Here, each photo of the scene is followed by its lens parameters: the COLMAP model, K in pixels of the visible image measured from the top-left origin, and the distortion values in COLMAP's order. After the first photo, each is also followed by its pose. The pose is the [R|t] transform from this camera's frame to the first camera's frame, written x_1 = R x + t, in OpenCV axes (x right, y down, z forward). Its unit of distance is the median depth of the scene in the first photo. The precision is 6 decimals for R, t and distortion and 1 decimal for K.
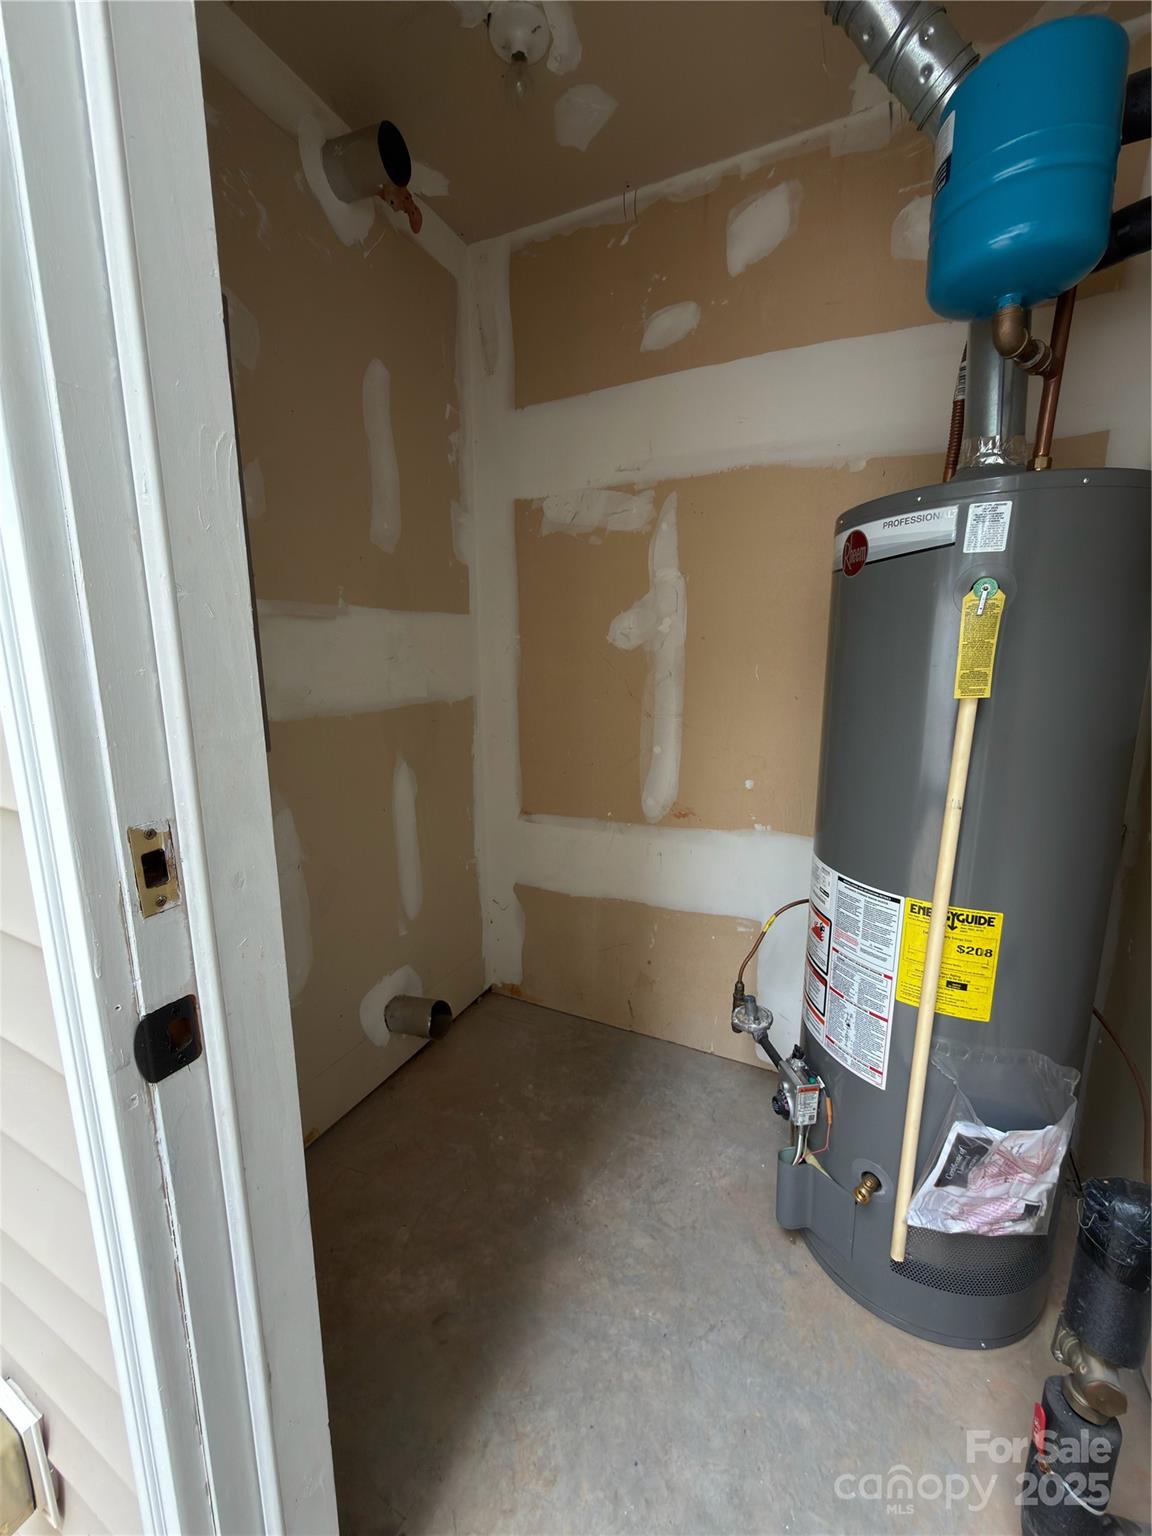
lens RADIAL K [[610.8, 0, 576.0], [0, 610.8, 768.0], [0, 0, 1]] dist [-0.001690, -0.000131]
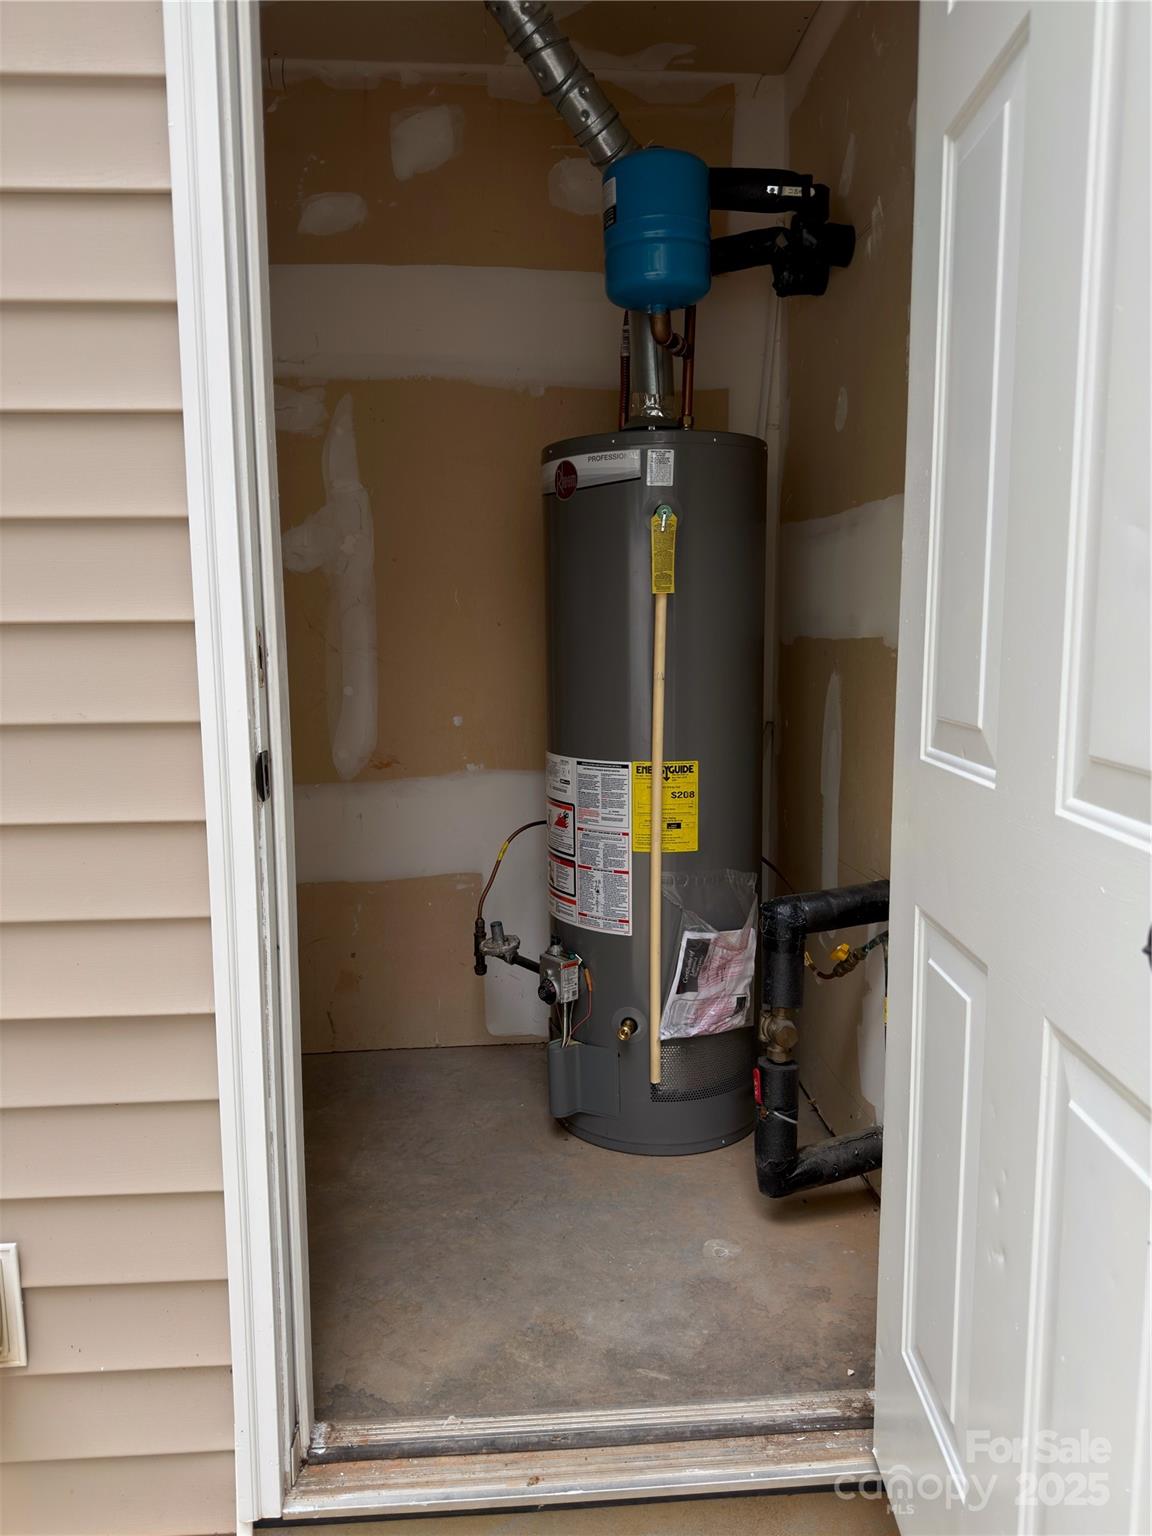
lens RADIAL K [[1059.7, 0, 576.0], [0, 1059.7, 768.0], [0, 0, 1]] dist [0.127166, -0.237836]
pose [[0.862989, -0.073665, 0.499824, -0.604943], [0.100293, 0.994603, -0.026578, 0.261673], [-0.495168, 0.073066, 0.865719, -0.764626]]
